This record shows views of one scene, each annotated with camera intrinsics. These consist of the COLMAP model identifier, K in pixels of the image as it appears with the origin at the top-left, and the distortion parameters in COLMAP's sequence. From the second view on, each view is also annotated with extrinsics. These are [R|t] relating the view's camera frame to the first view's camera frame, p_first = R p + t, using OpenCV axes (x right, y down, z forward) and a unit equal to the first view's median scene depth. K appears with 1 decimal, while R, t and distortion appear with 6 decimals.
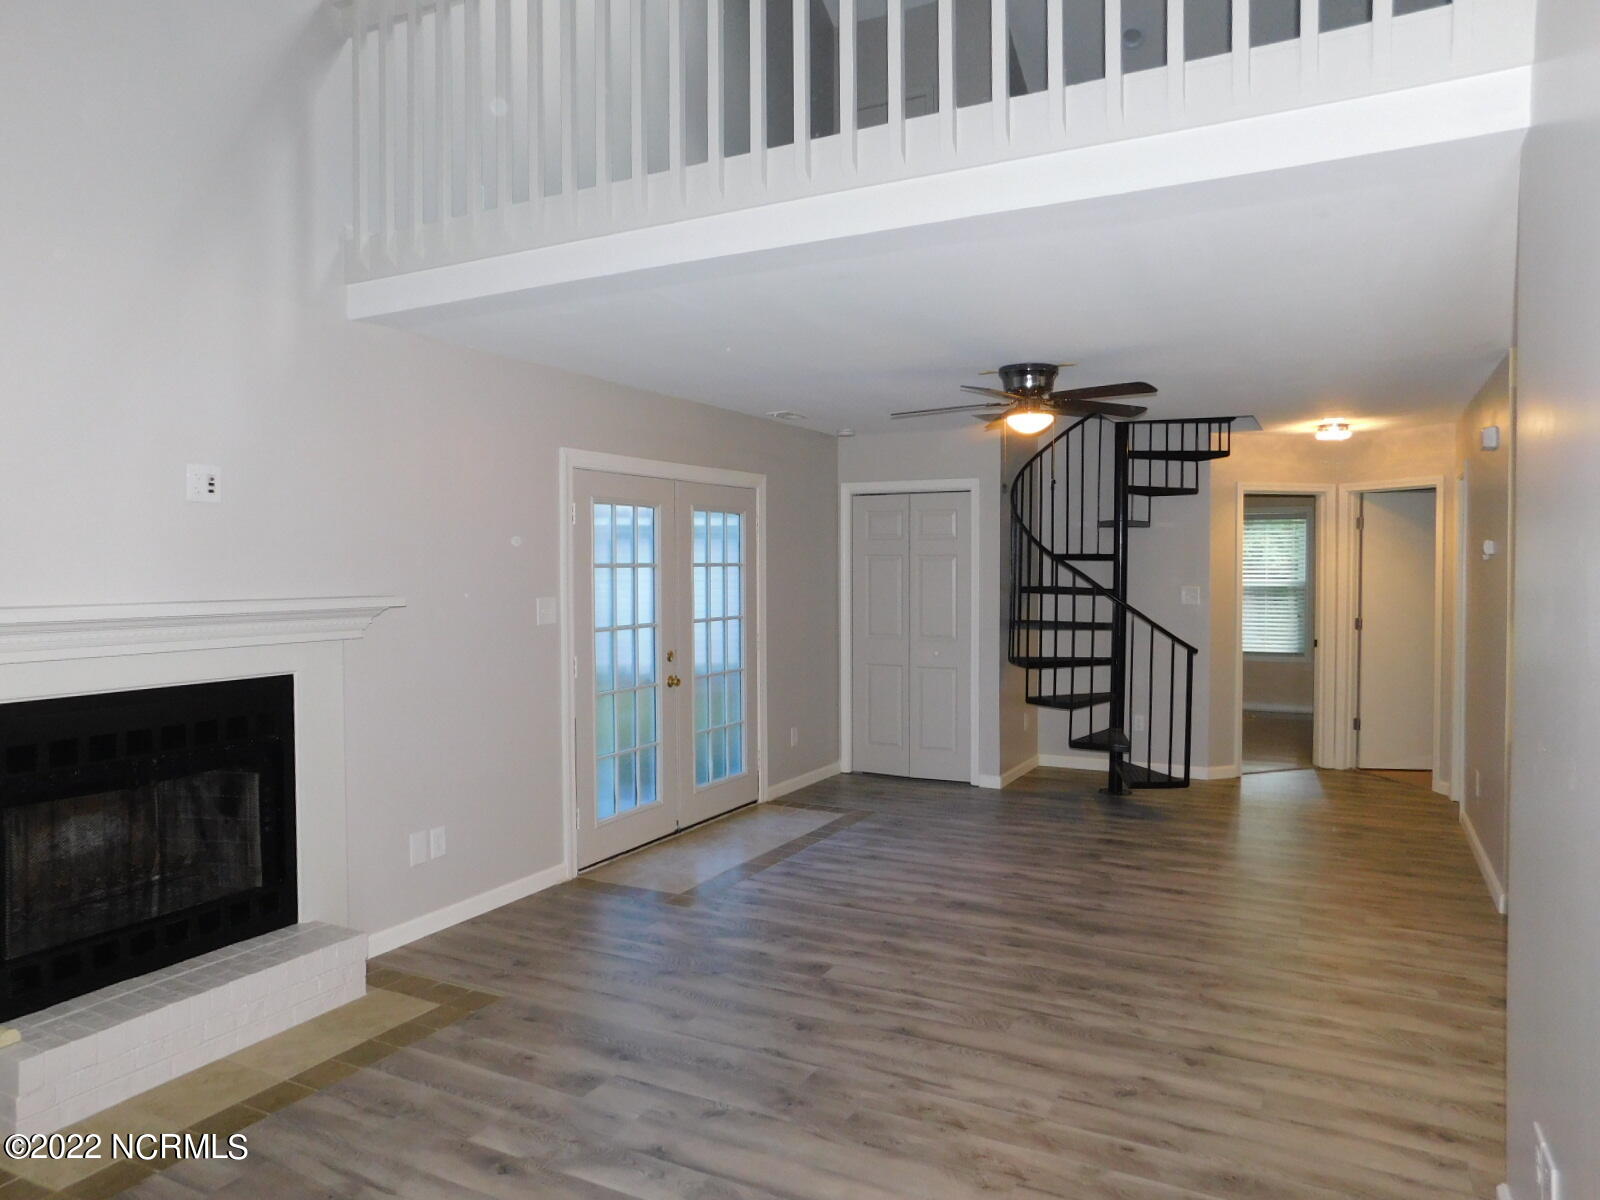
lens RADIAL K [[1071.1, 0, 801.0], [0, 1071.1, 601.4], [0, 0, 1]] dist [-0.025509, 0.012150]
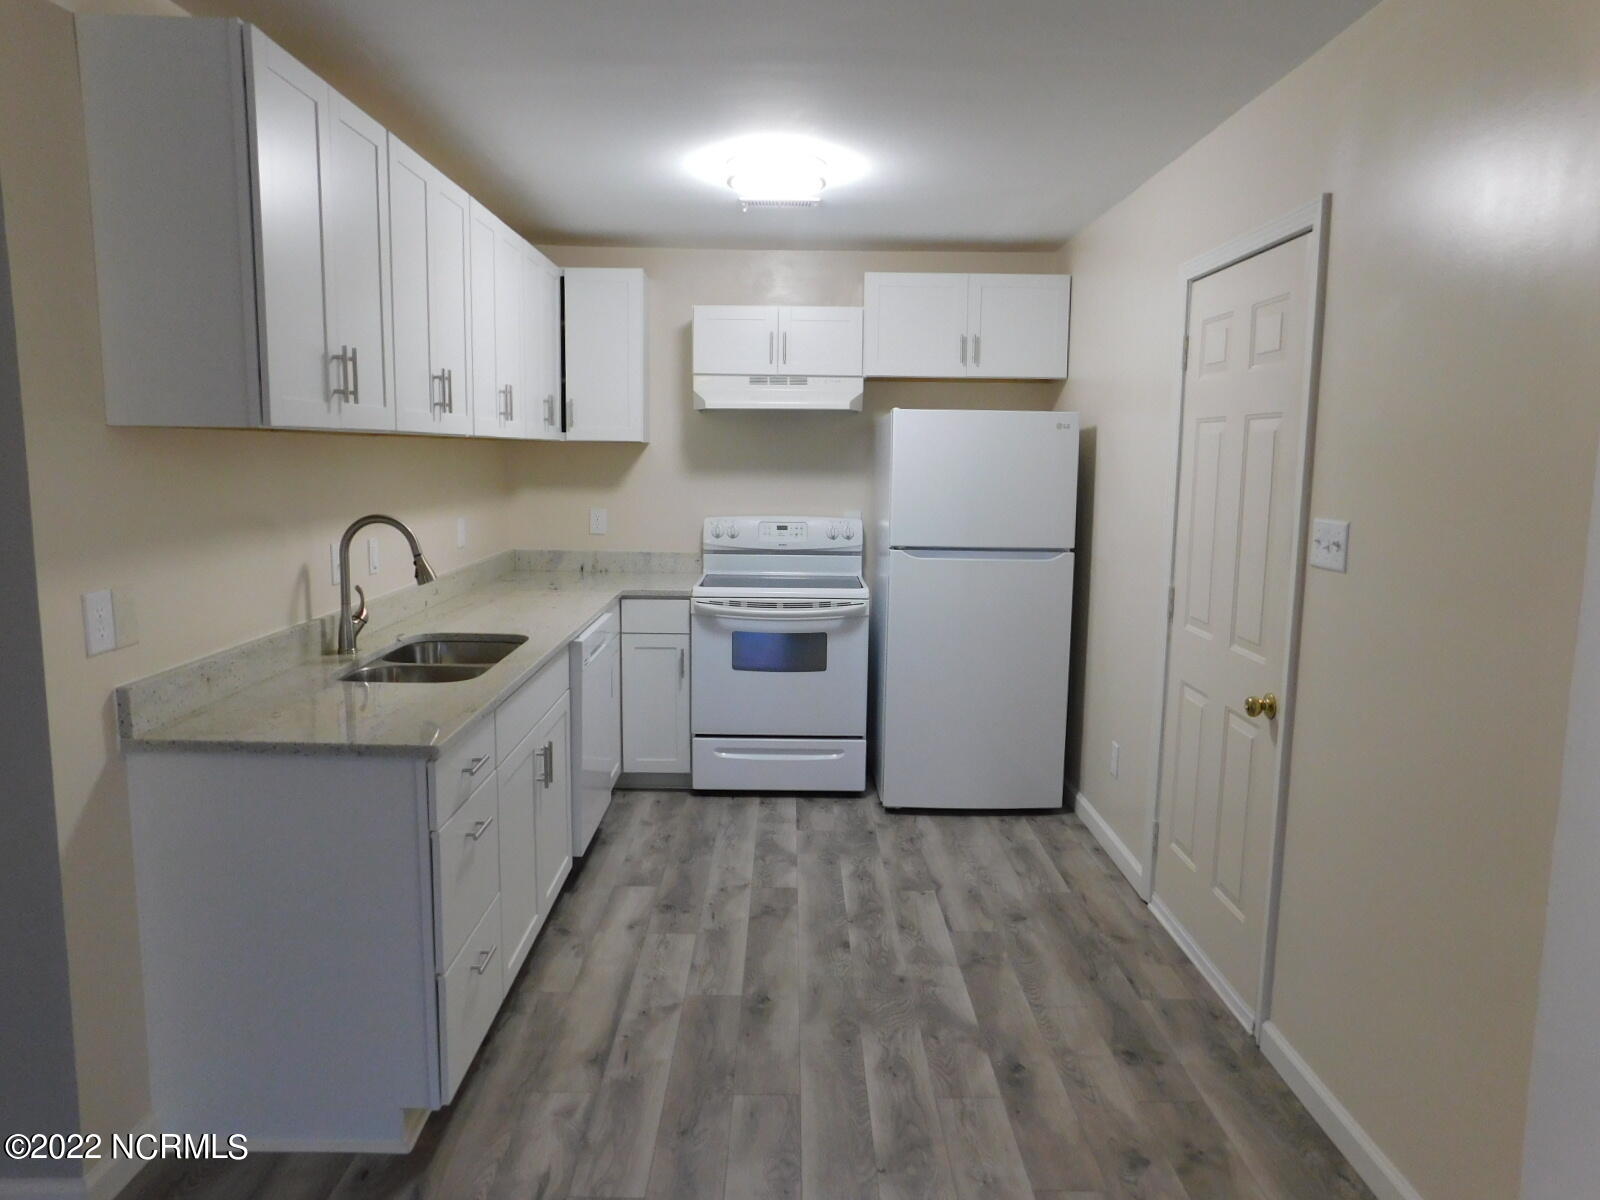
lens RADIAL K [[1071.1, 0, 798.8], [0, 1071.1, 598.5], [0, 0, 1]] dist [-0.025509, 0.012150]
pose [[-0.468631, -0.128381, 0.874015, -0.384253], [0.015449, 0.988041, 0.153414, -0.030016], [-0.883259, 0.085397, -0.461044, 0.925370]]
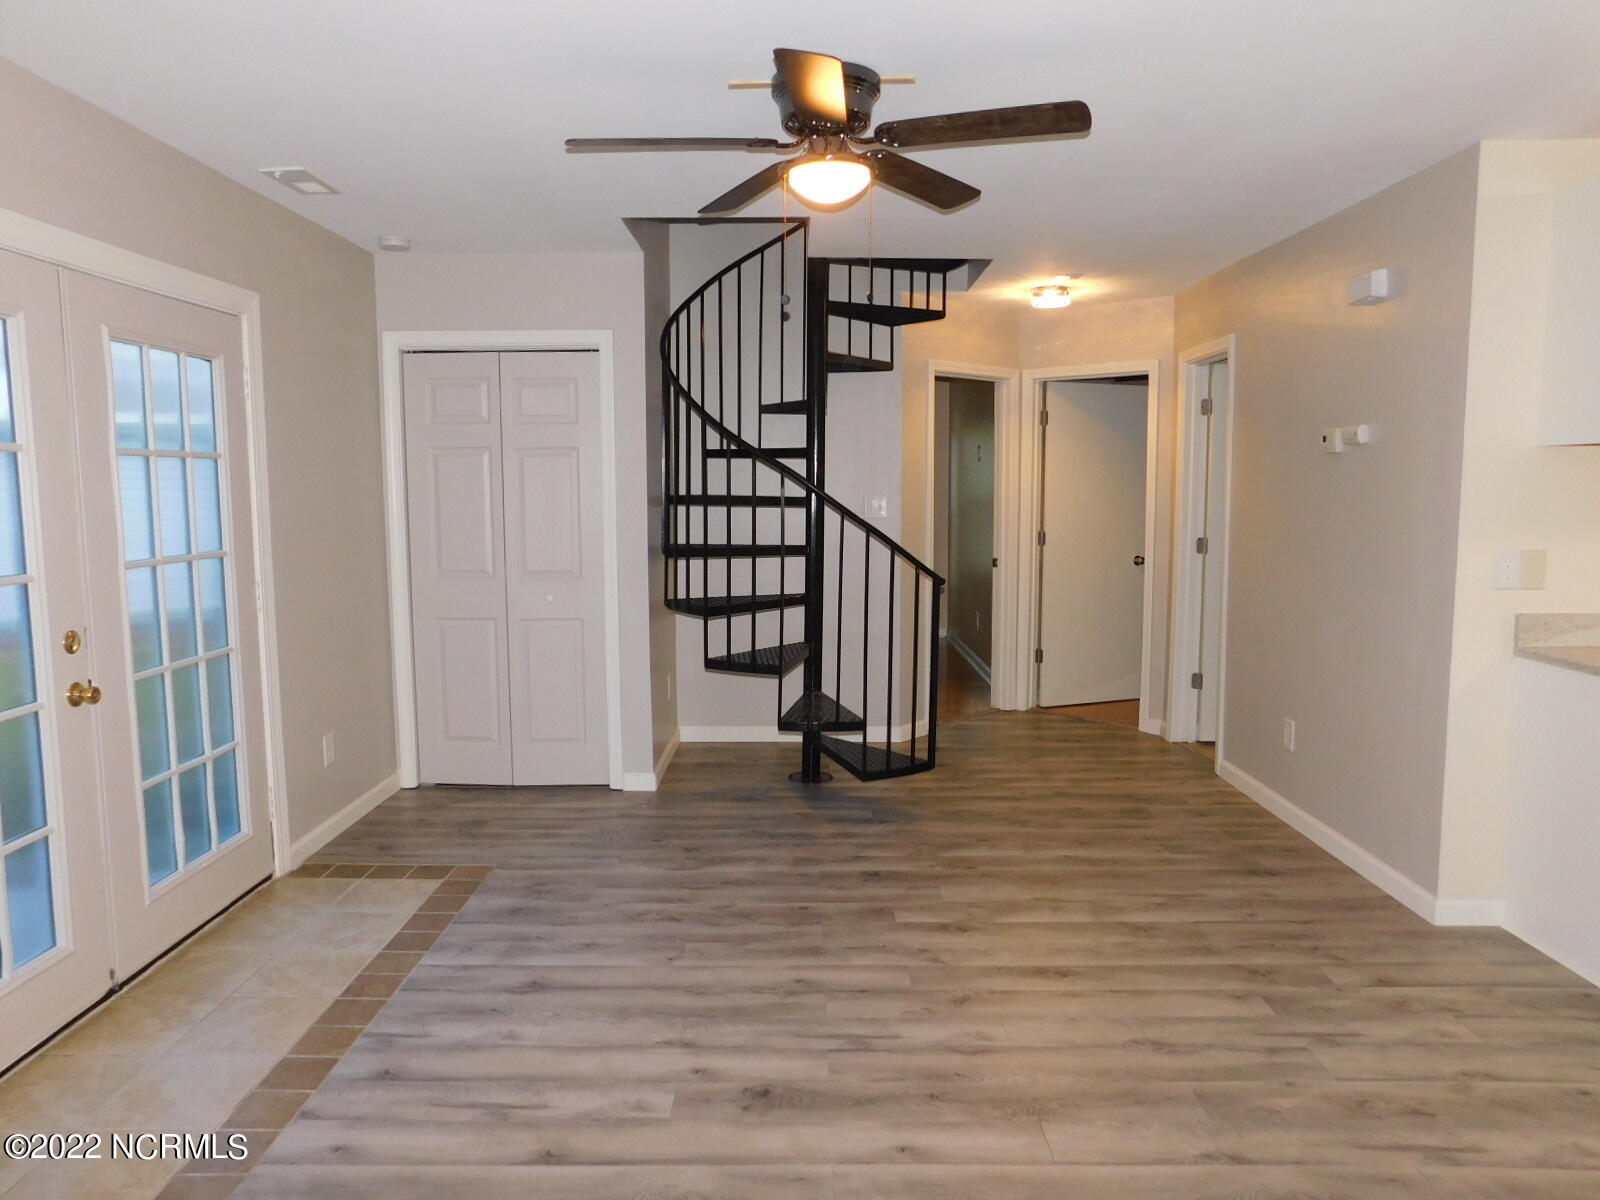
lens RADIAL K [[1071.1, 0, 795.6], [0, 1071.1, 600.9], [0, 0, 1]] dist [-0.025509, 0.012150]
pose [[0.890413, -0.050413, 0.452353, -0.043643], [0.017231, 0.996868, 0.077180, 0.001969], [-0.454827, -0.060928, 0.888493, 0.396580]]
